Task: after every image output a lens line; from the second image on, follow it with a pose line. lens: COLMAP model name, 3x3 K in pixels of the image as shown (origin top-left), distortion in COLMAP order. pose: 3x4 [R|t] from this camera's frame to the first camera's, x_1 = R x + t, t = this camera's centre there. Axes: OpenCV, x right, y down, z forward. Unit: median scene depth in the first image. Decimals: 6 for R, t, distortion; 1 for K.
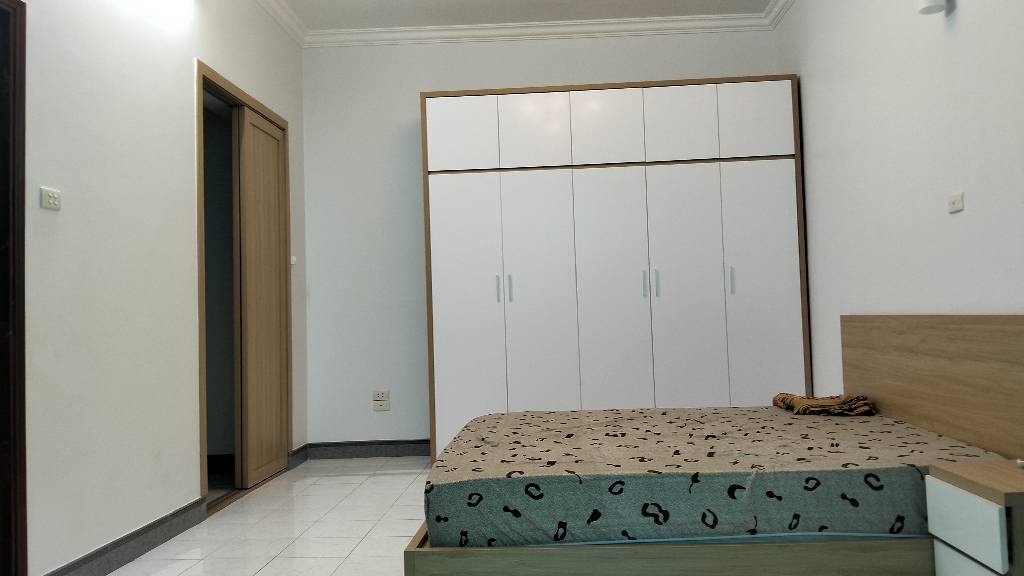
lens RADIAL K [[813.2, 0, 520.0], [0, 813.2, 280.9], [0, 0, 1]] dist [0.120762, -0.336255]
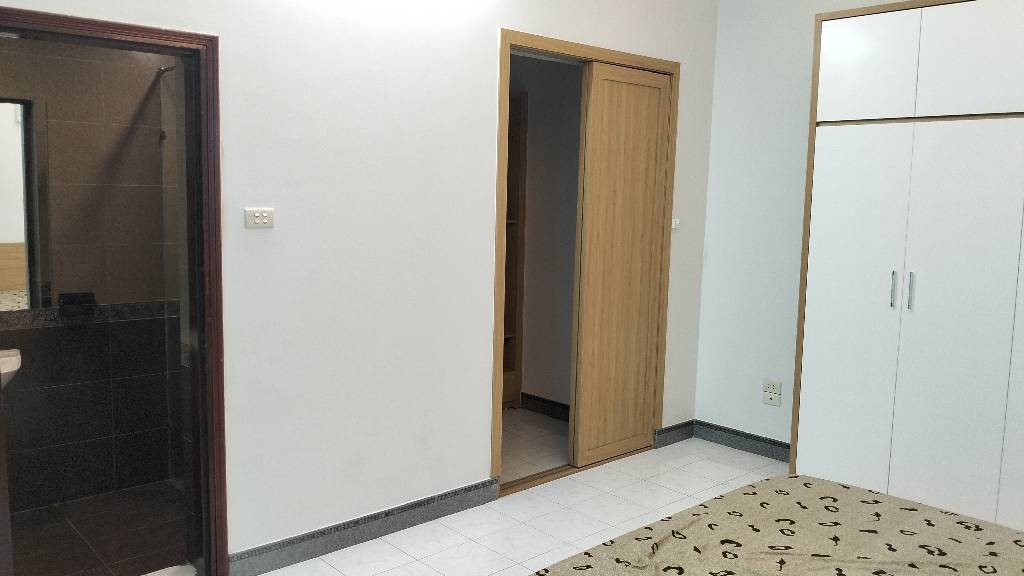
lens RADIAL K [[813.2, 0, 520.0], [0, 813.2, 280.9], [0, 0, 1]] dist [0.120762, -0.336255]
pose [[0.706381, 0.122619, -0.697130, 0.314935], [-0.011150, 0.986686, 0.162251, -0.143556], [0.707744, -0.106838, 0.698344, 0.343345]]
